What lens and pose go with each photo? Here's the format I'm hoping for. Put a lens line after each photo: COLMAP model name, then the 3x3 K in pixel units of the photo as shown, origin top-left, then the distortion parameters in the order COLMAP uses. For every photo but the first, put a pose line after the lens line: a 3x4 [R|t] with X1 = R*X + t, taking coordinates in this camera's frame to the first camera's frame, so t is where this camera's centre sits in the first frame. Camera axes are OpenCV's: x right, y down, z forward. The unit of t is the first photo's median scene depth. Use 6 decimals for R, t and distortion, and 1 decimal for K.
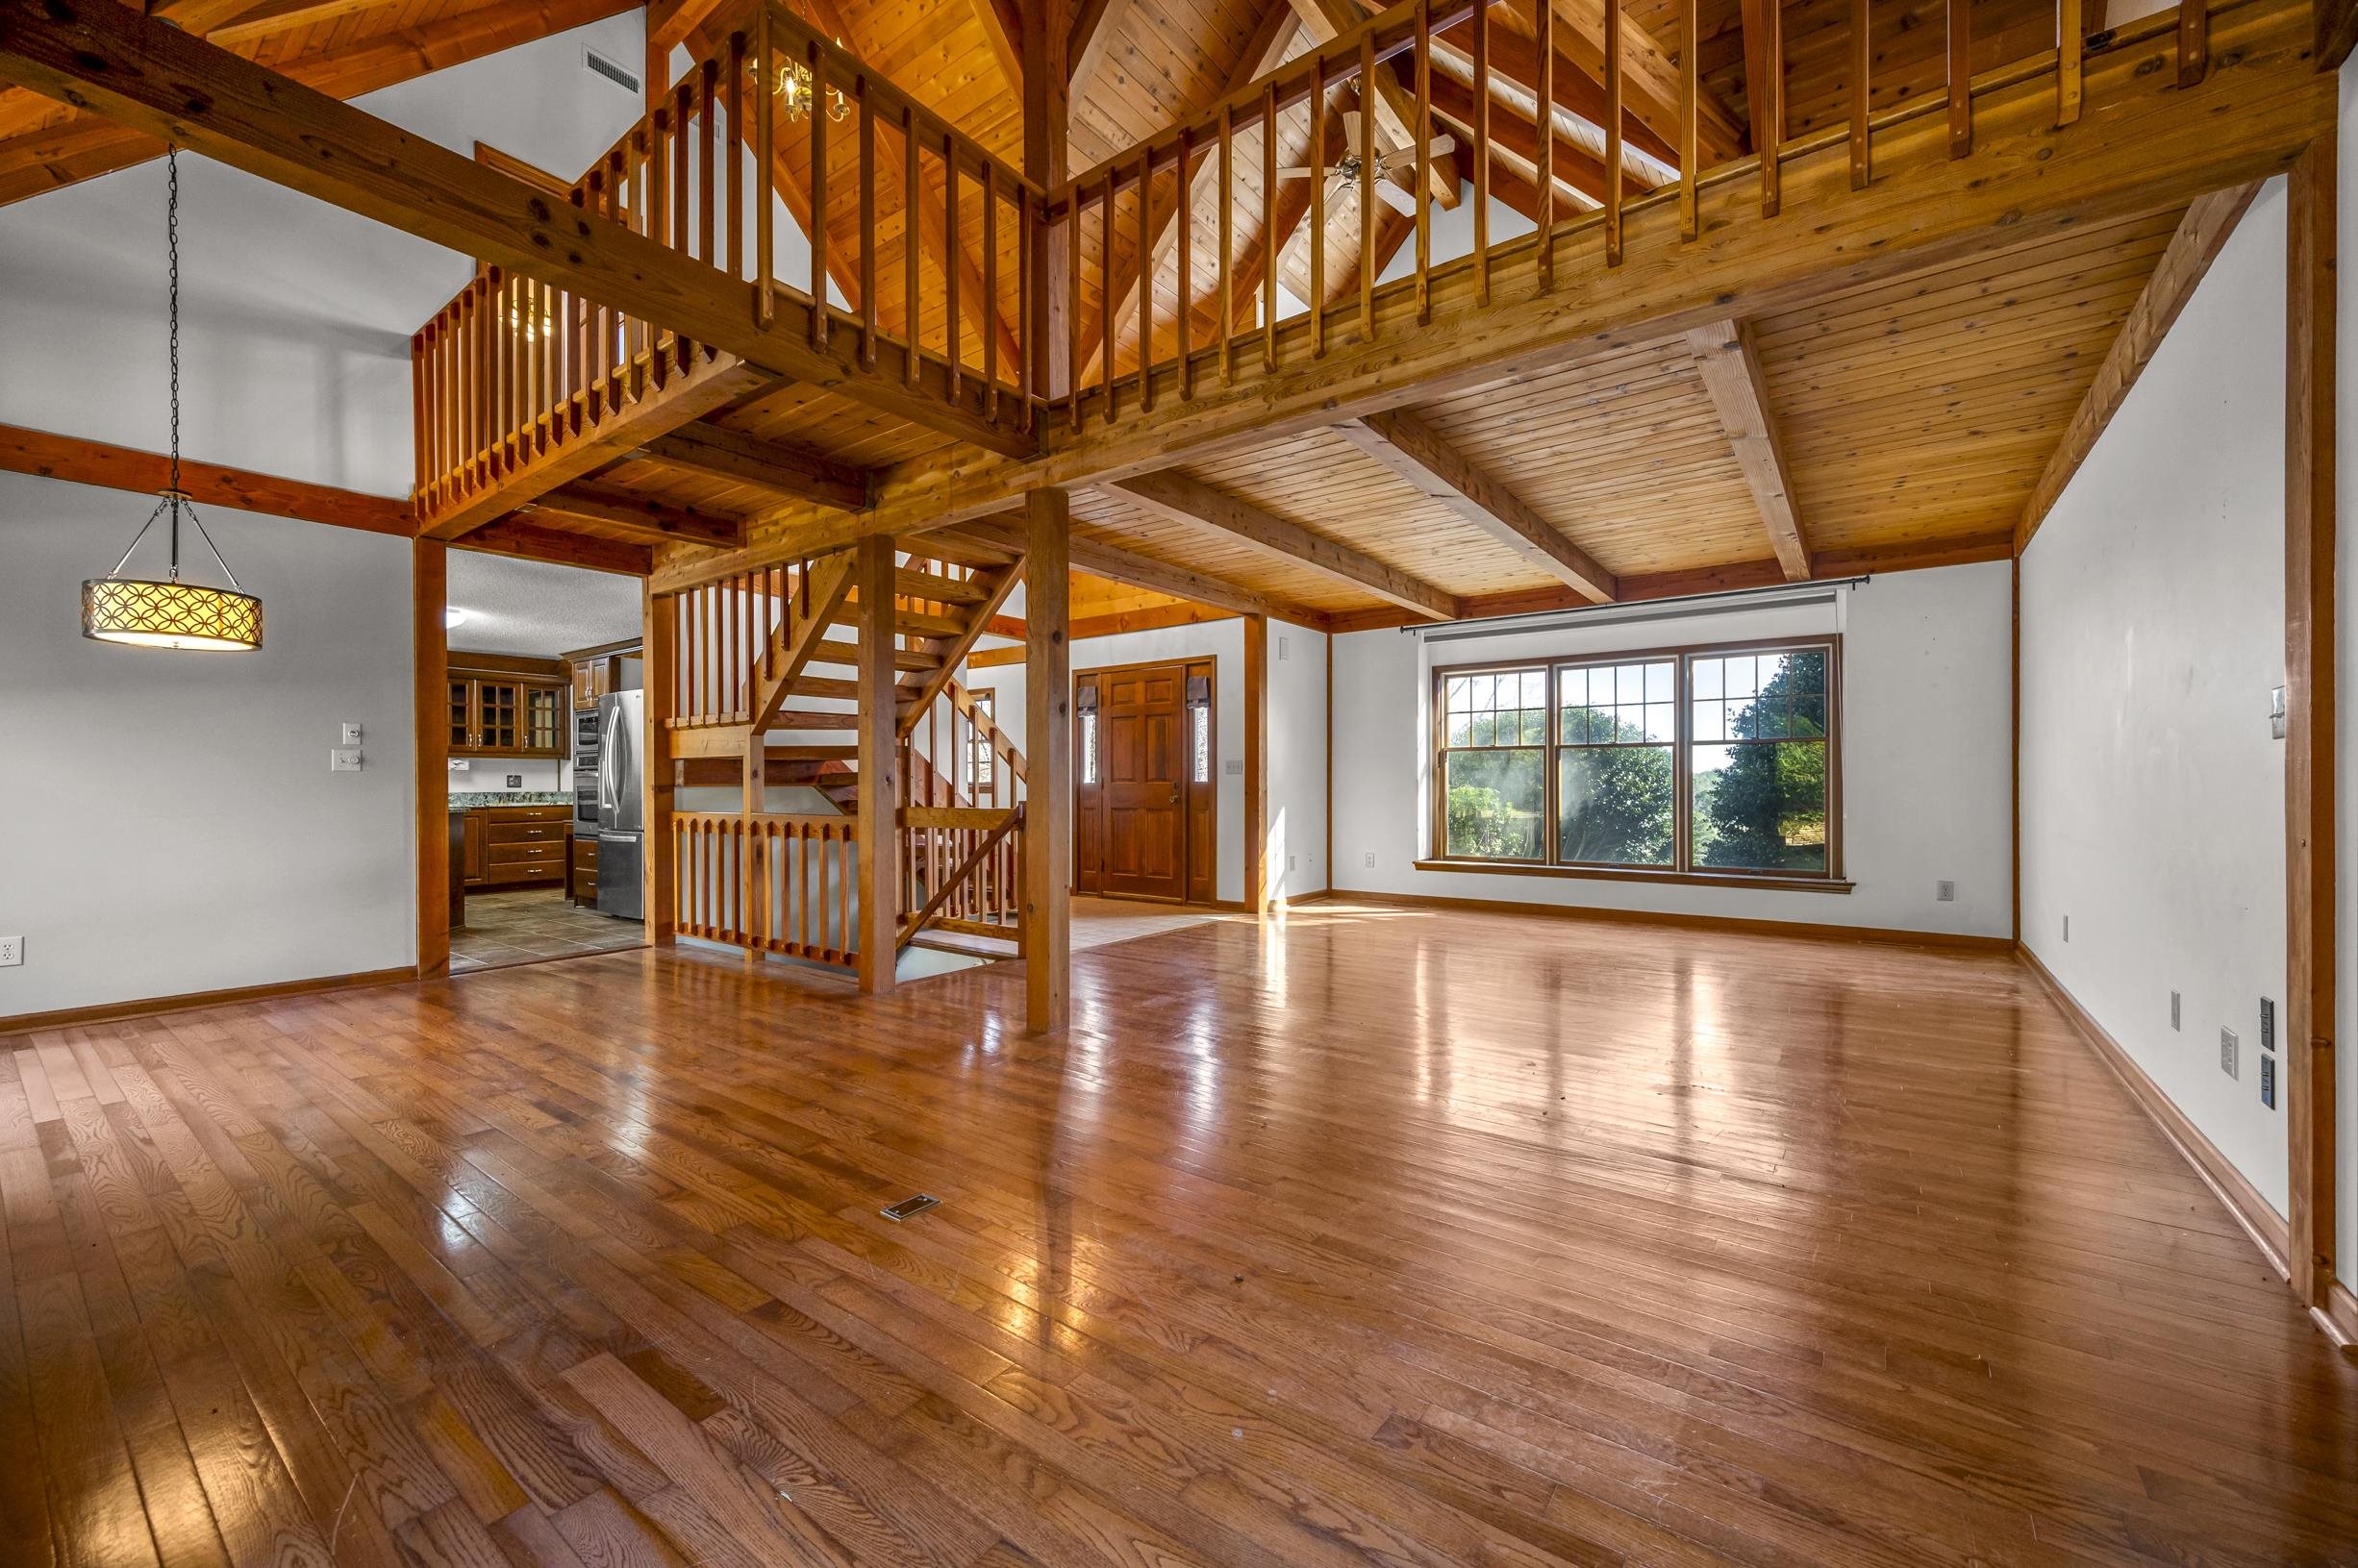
lens RADIAL K [[938.7, 0, 1173.0], [0, 938.7, 780.7], [0, 0, 1]] dist [-0.004168, 0.000037]
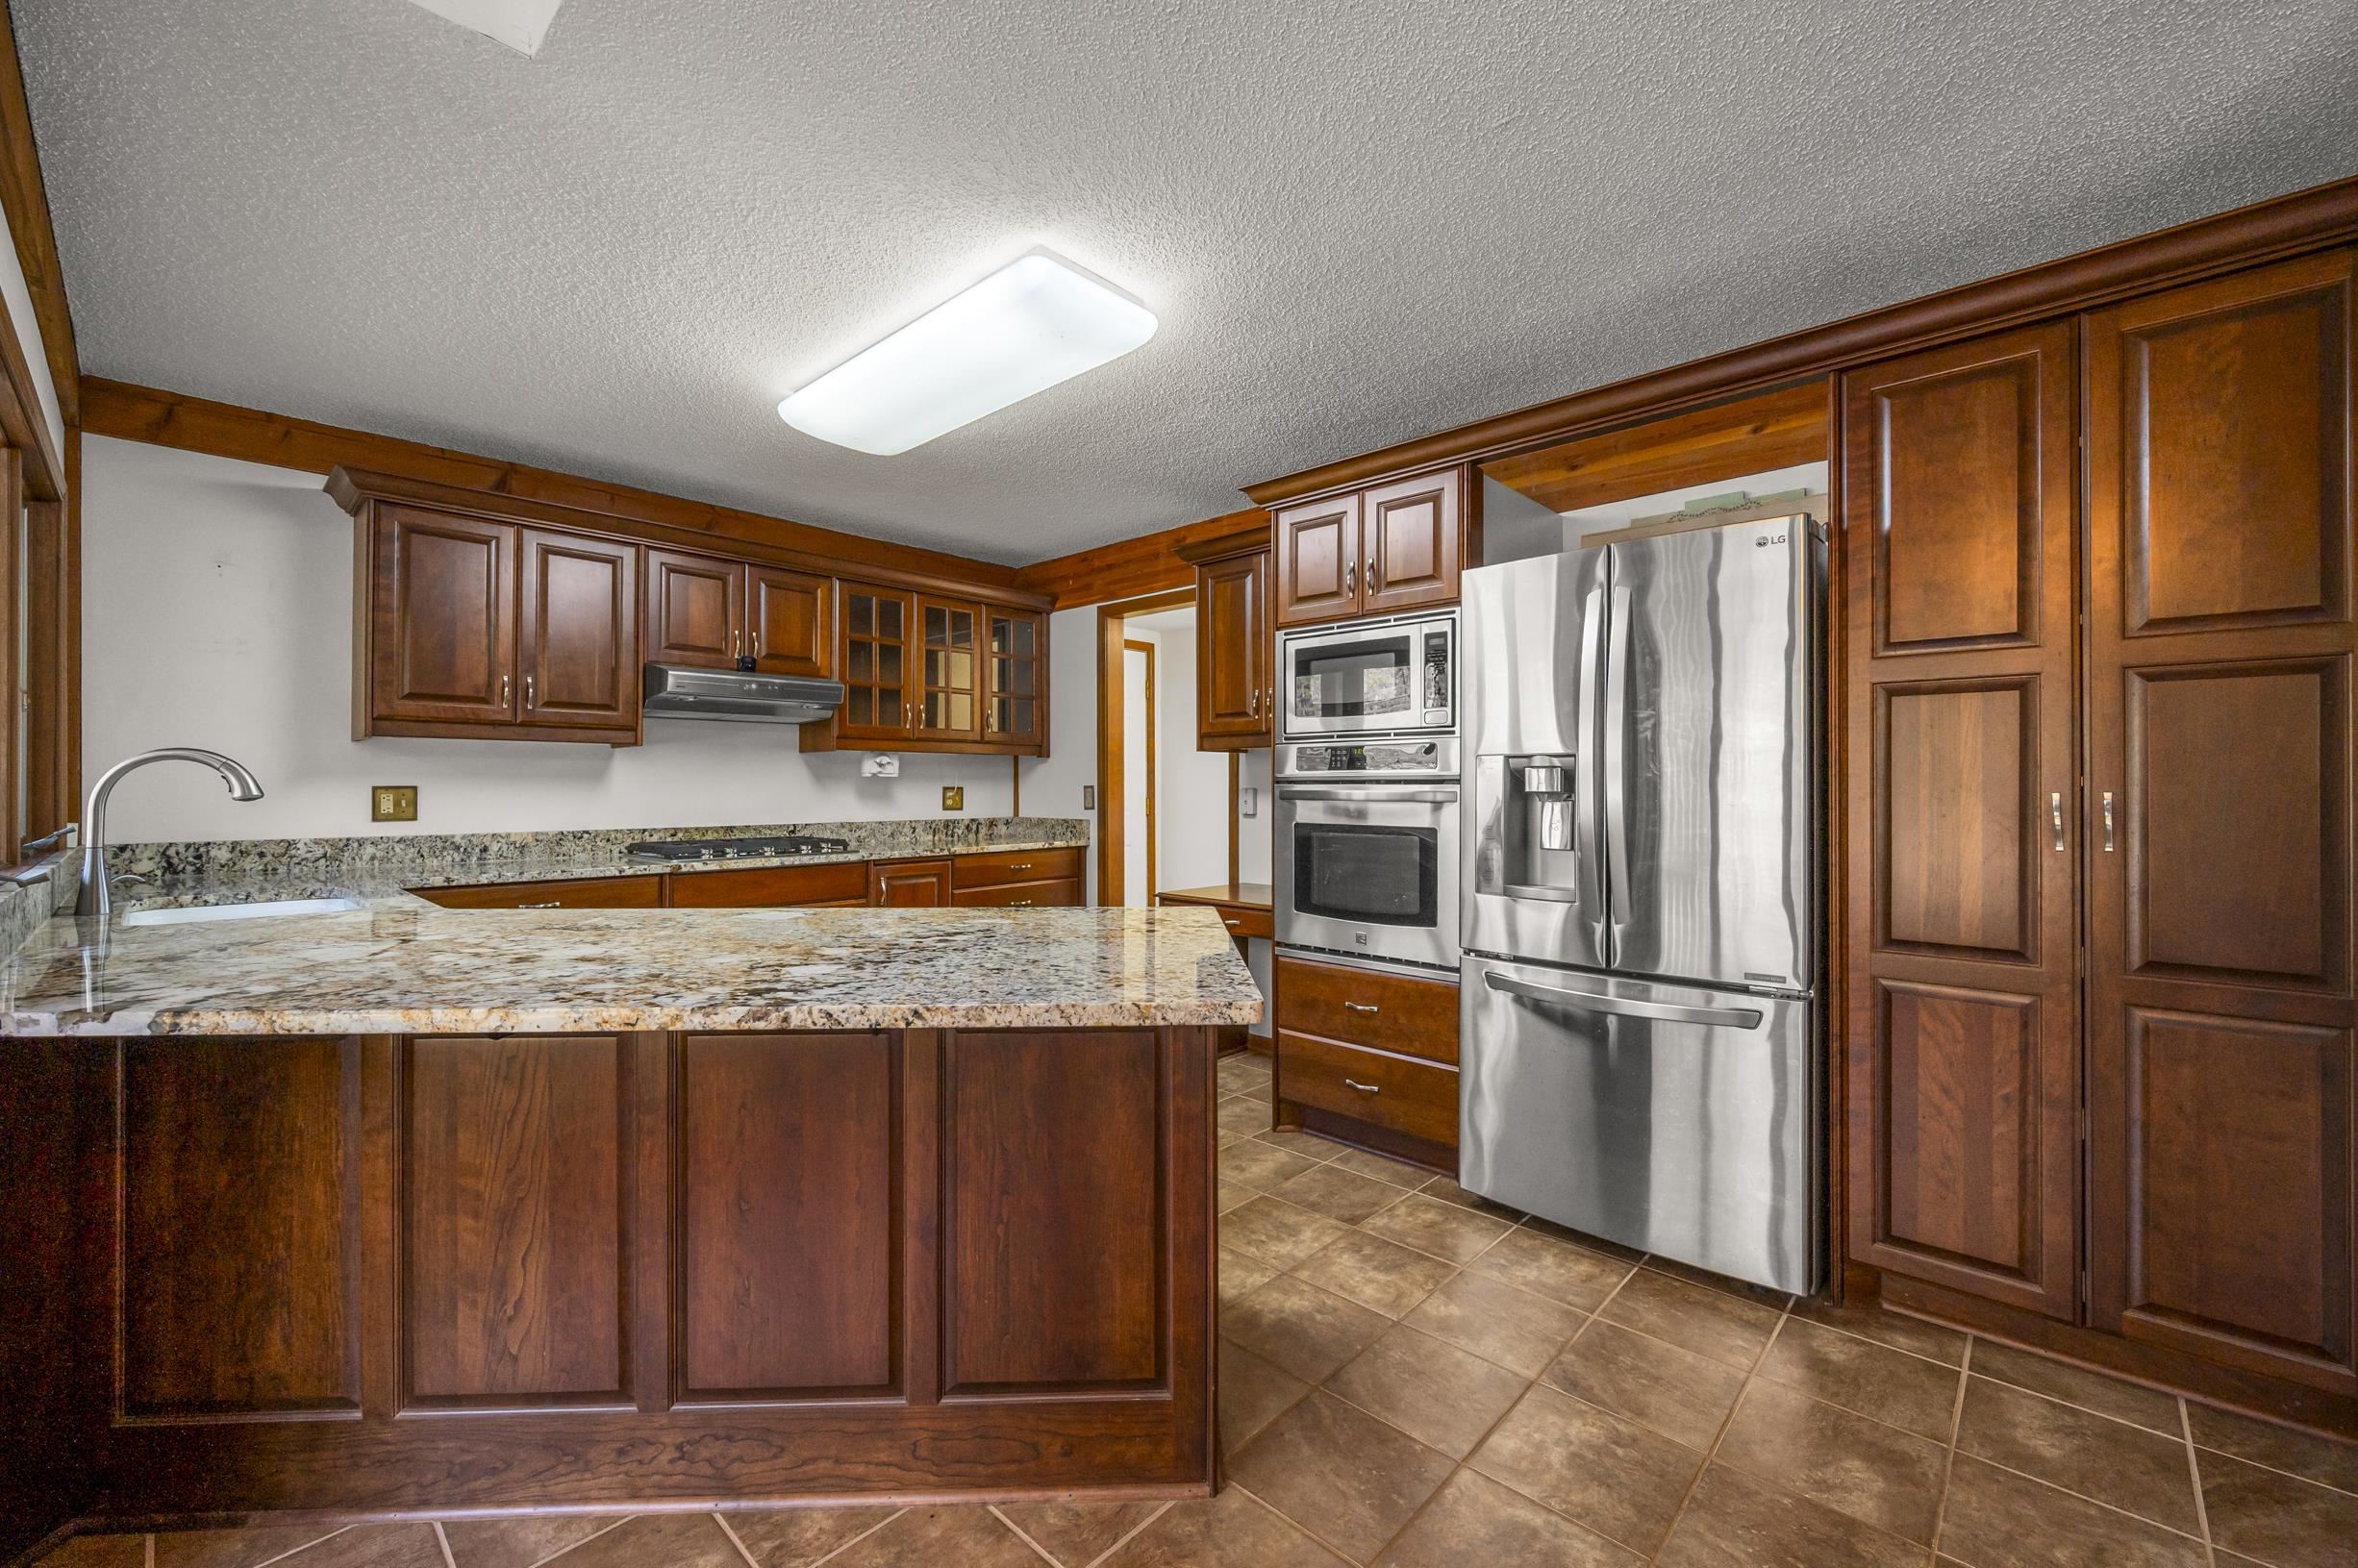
lens RADIAL K [[938.7, 0, 1185.5], [0, 938.7, 789.5], [0, 0, 1]] dist [-0.004168, 0.000037]
pose [[0.993081, 0.006879, -0.117227, -0.505528], [-0.006247, 0.999964, 0.005756, -0.006478], [0.117262, -0.004984, 0.993088, 0.540674]]
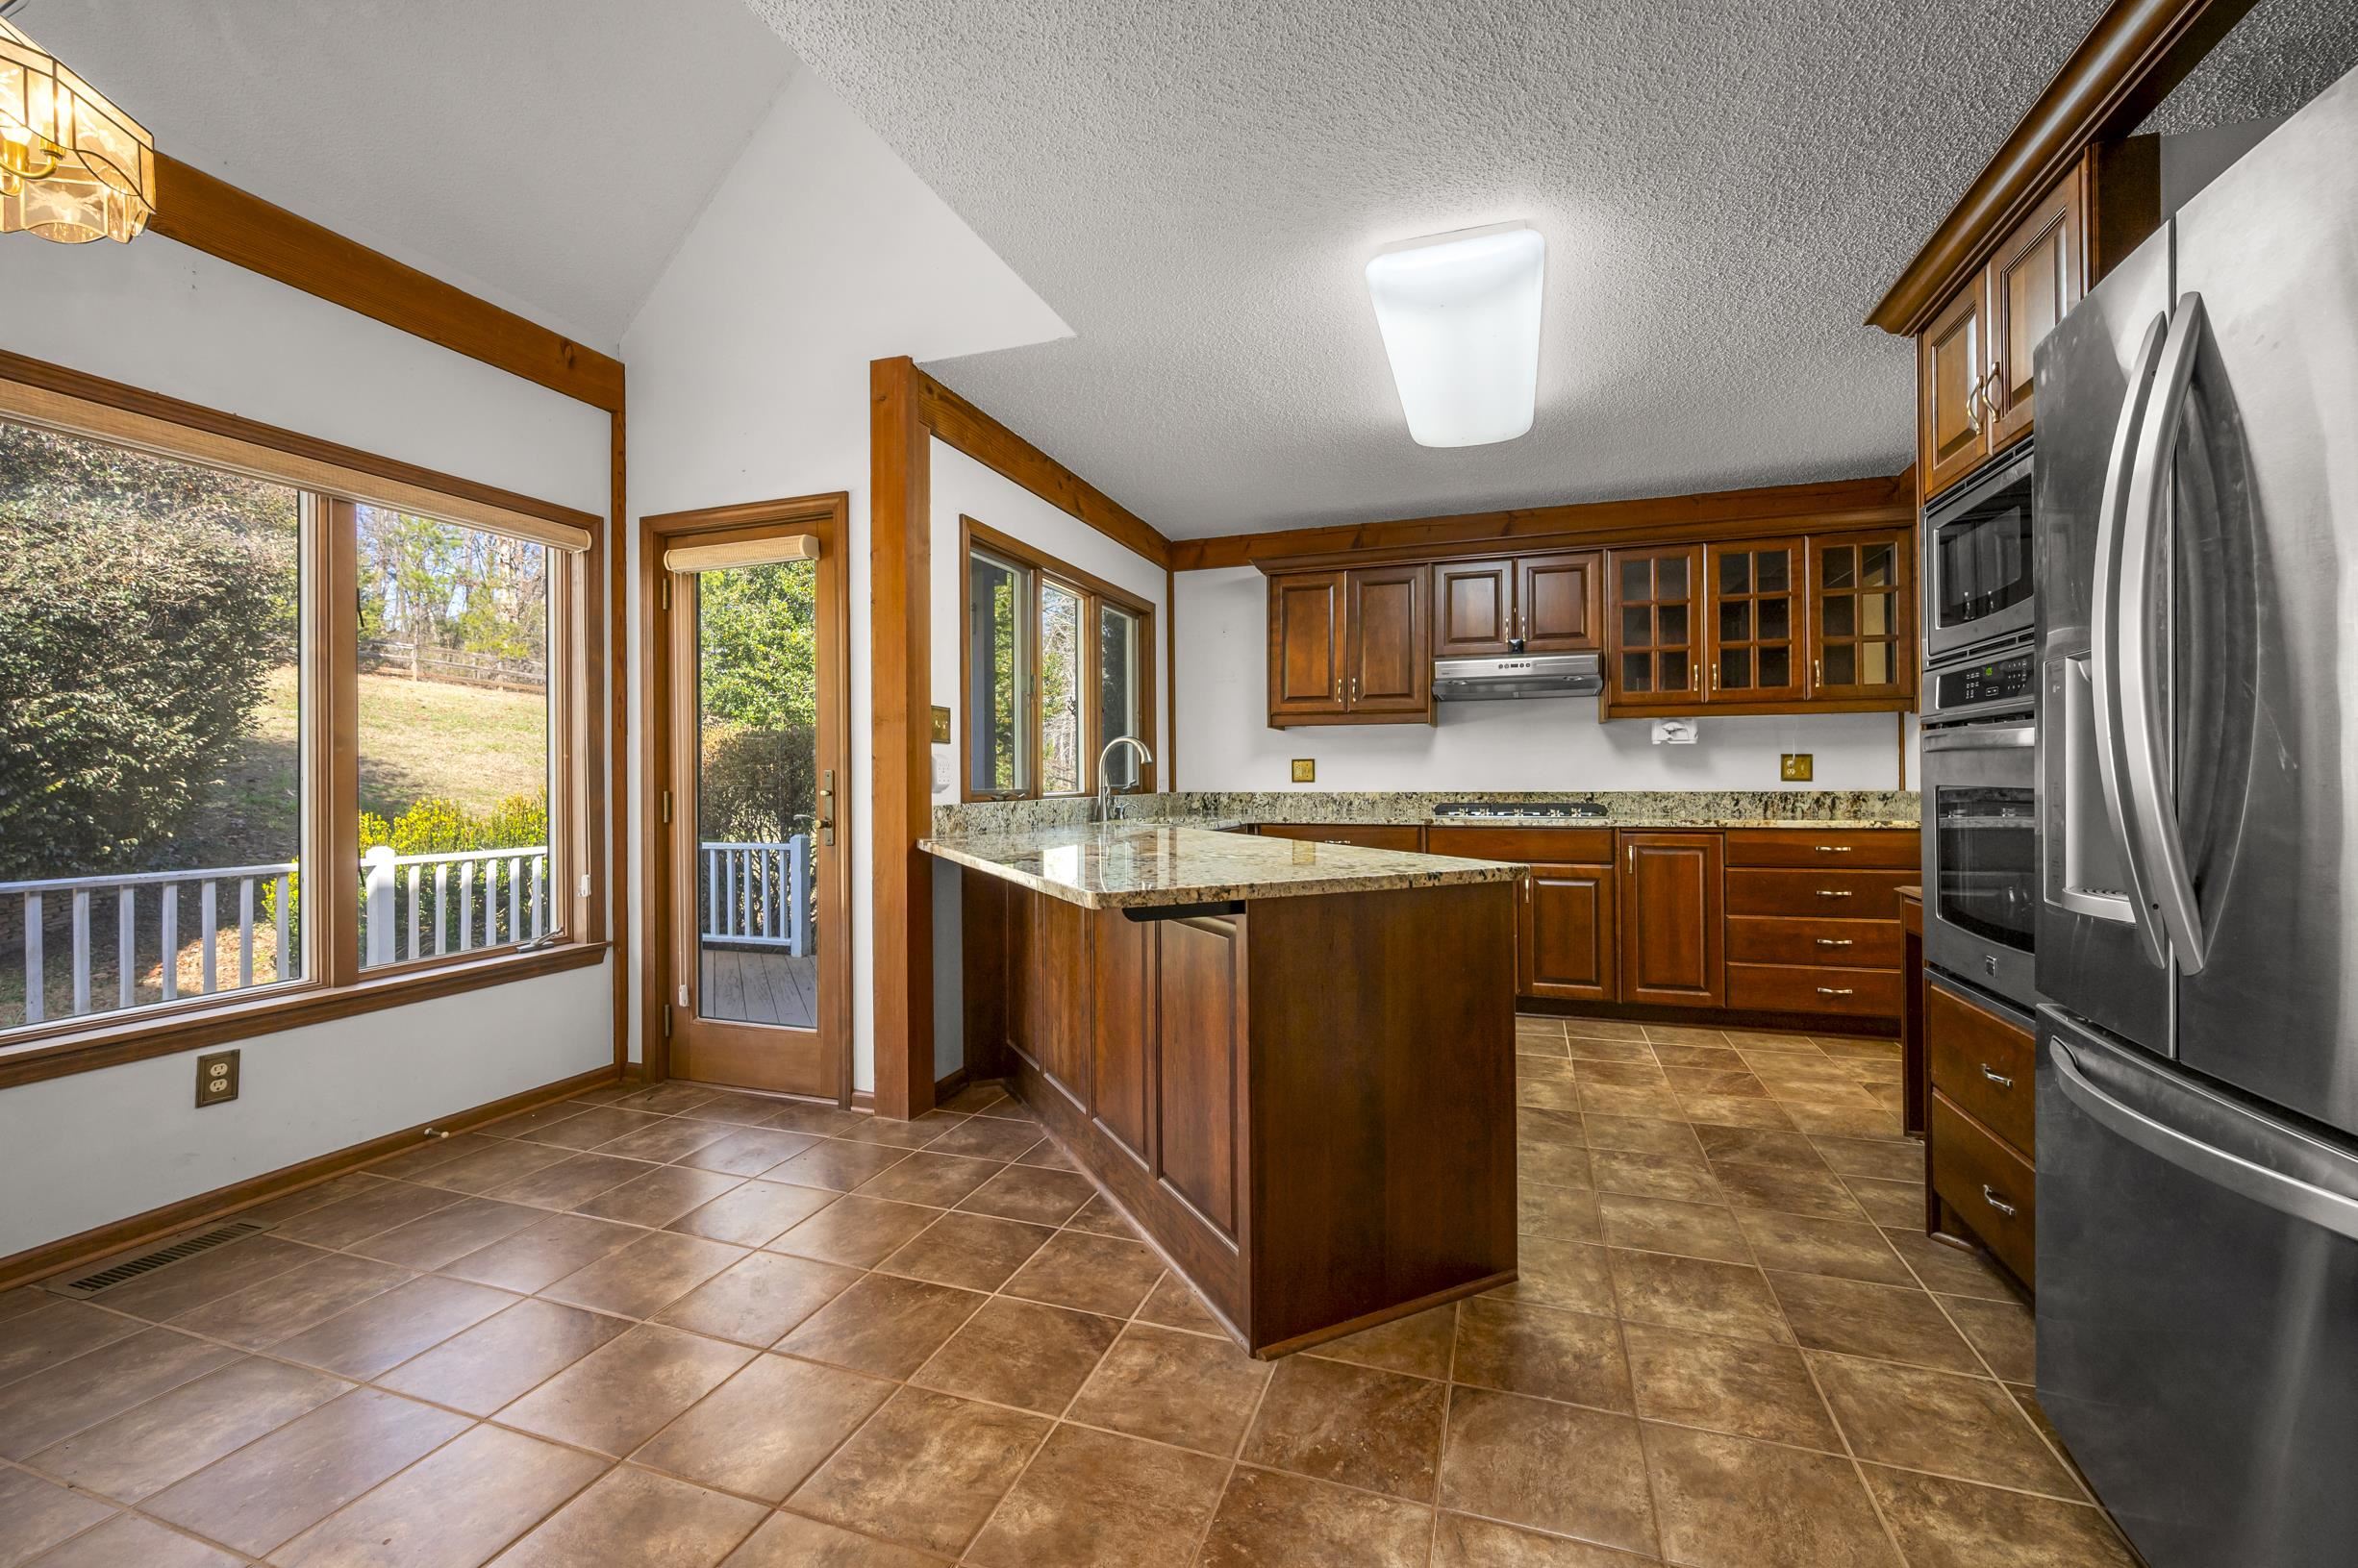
lens RADIAL K [[938.7, 0, 1192.5], [0, 938.7, 767.0], [0, 0, 1]] dist [-0.004168, 0.000037]
pose [[0.306626, -0.004144, -0.951821, -0.383292], [0.005197, 0.999983, -0.002679, 0.000161], [0.951816, -0.004125, 0.306642, 0.614072]]
